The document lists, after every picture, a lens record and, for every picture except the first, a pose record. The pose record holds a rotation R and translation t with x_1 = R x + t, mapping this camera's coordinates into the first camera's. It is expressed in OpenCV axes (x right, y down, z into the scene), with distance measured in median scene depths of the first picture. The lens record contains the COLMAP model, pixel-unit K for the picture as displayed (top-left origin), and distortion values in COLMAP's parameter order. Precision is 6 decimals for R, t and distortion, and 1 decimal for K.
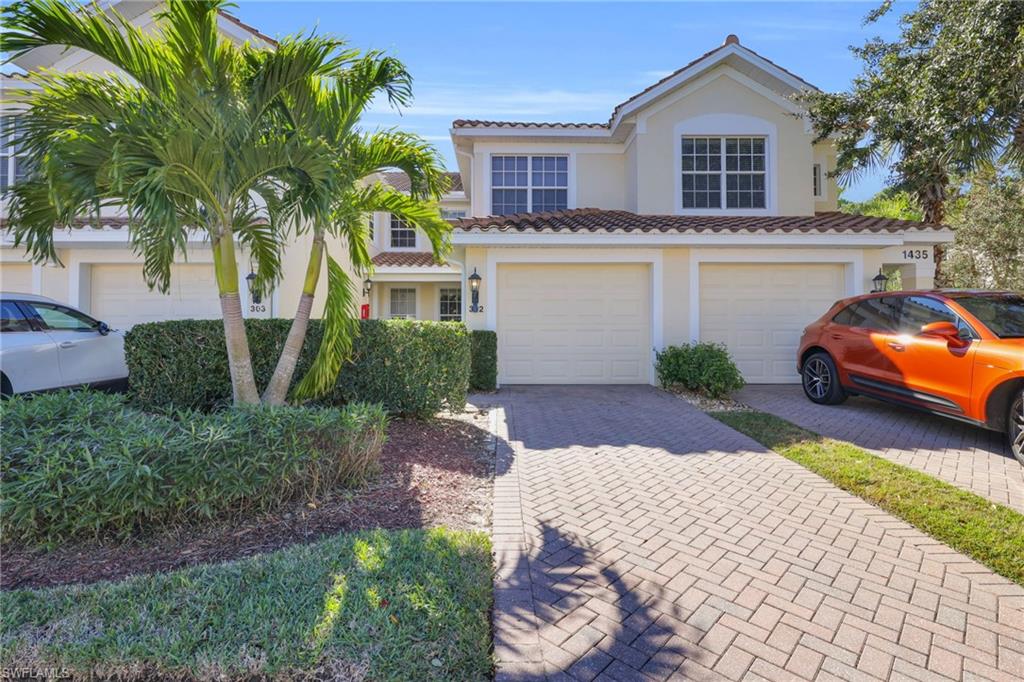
lens RADIAL K [[473.8, 0, 511.6], [0, 473.8, 338.8], [0, 0, 1]] dist [-0.000909, -0.000048]
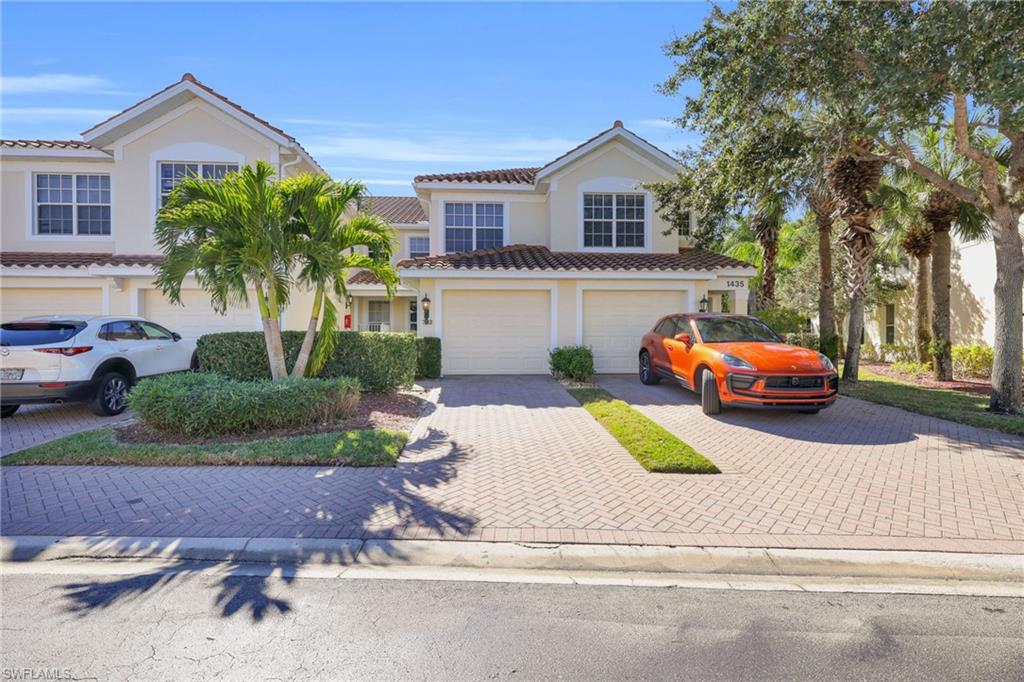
lens RADIAL K [[448.4, 0, 513.3], [0, 448.4, 351.8], [0, 0, 1]] dist [0.002086, 0.000012]
pose [[0.998475, -0.003385, 0.055103, 0.110999], [0.002117, 0.999732, 0.023061, -0.003907], [-0.055166, -0.022910, 0.998214, -0.369996]]
